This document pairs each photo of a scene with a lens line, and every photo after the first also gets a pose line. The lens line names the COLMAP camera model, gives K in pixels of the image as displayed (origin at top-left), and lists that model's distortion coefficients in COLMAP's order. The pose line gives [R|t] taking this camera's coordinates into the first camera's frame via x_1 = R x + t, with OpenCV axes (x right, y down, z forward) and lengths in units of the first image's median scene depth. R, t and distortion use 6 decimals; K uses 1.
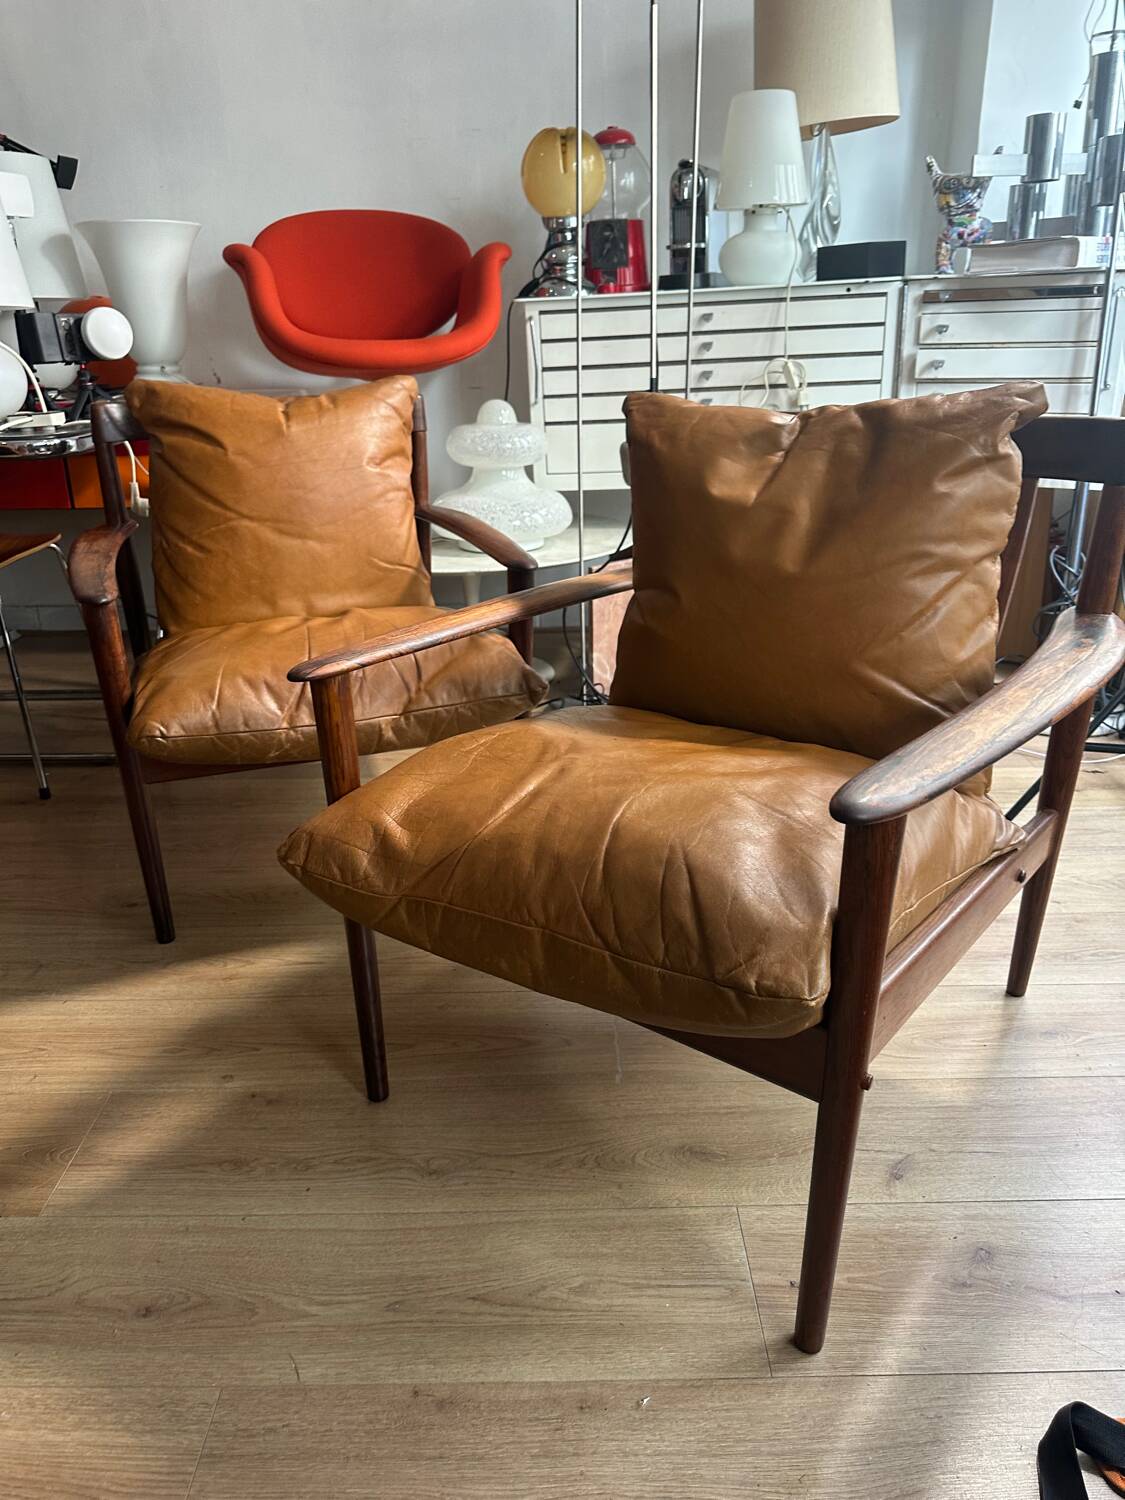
lens RADIAL K [[1044.1, 0, 549.7], [0, 1044.1, 753.0], [0, 0, 1]] dist [0.003222, -0.014629]
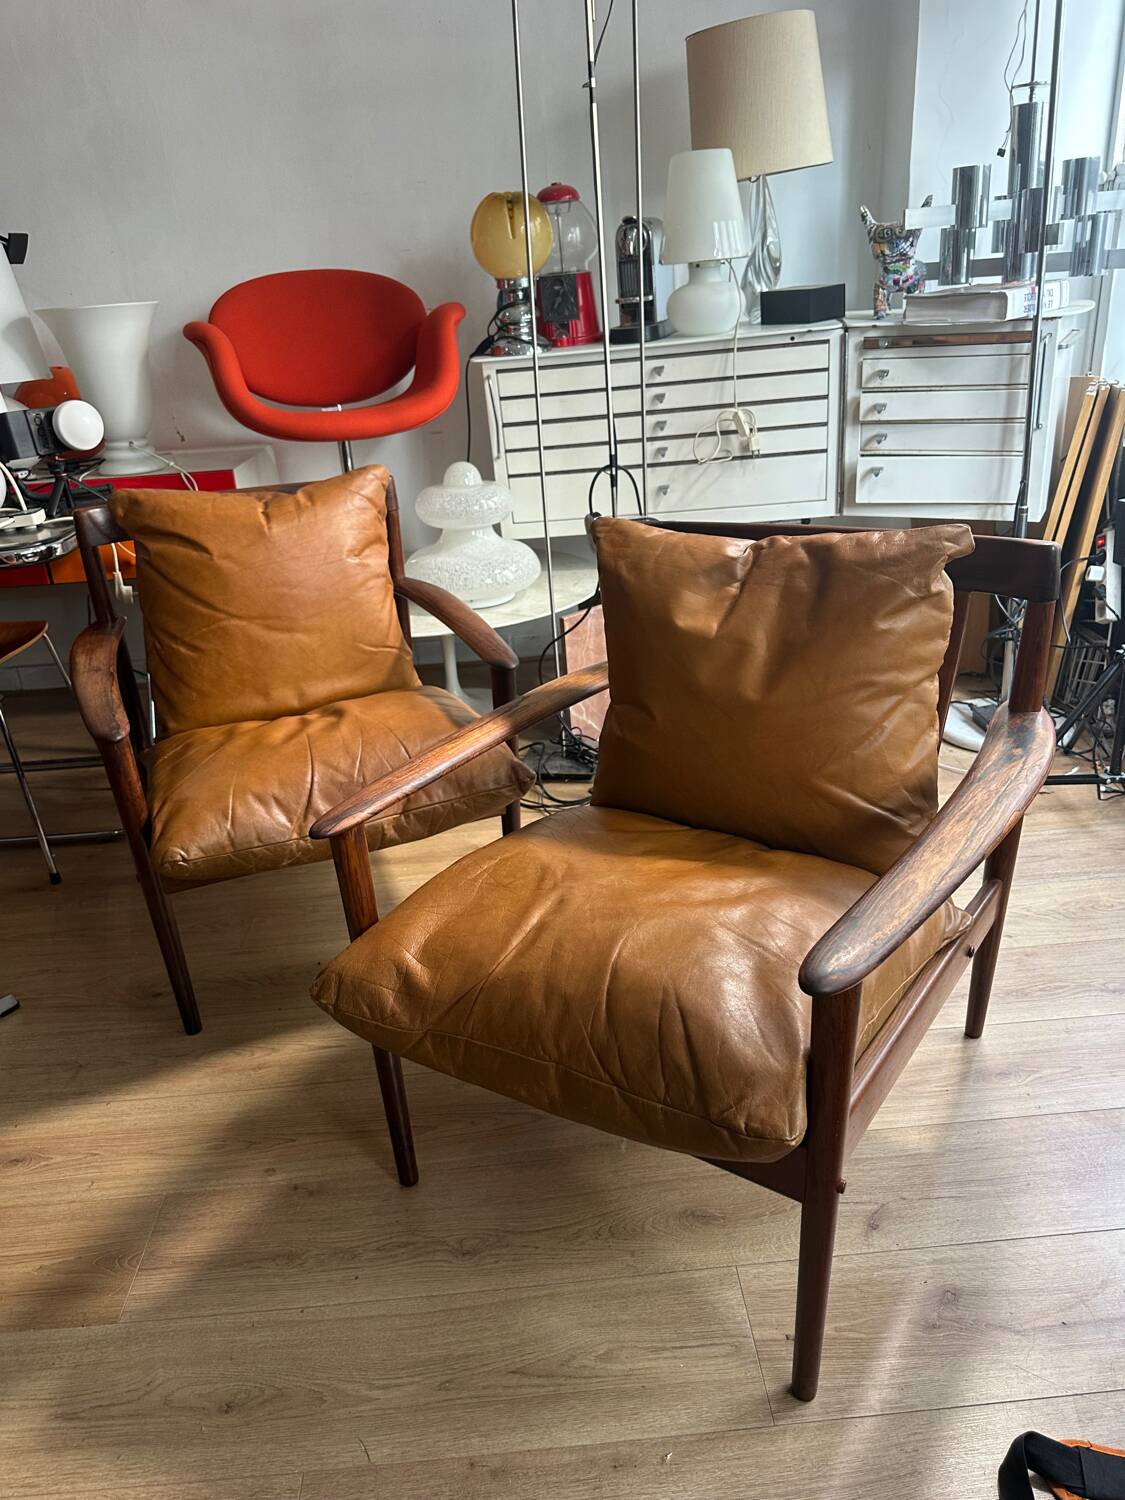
lens RADIAL K [[1056.2, 0, 555.8], [0, 1056.2, 746.7], [0, 0, 1]] dist [0.007876, -0.017872]
pose [[0.997487, -0.062342, 0.033662, -0.017614], [0.060930, 0.997281, 0.041441, -0.161398], [-0.036154, -0.039286, 0.998574, -0.104537]]
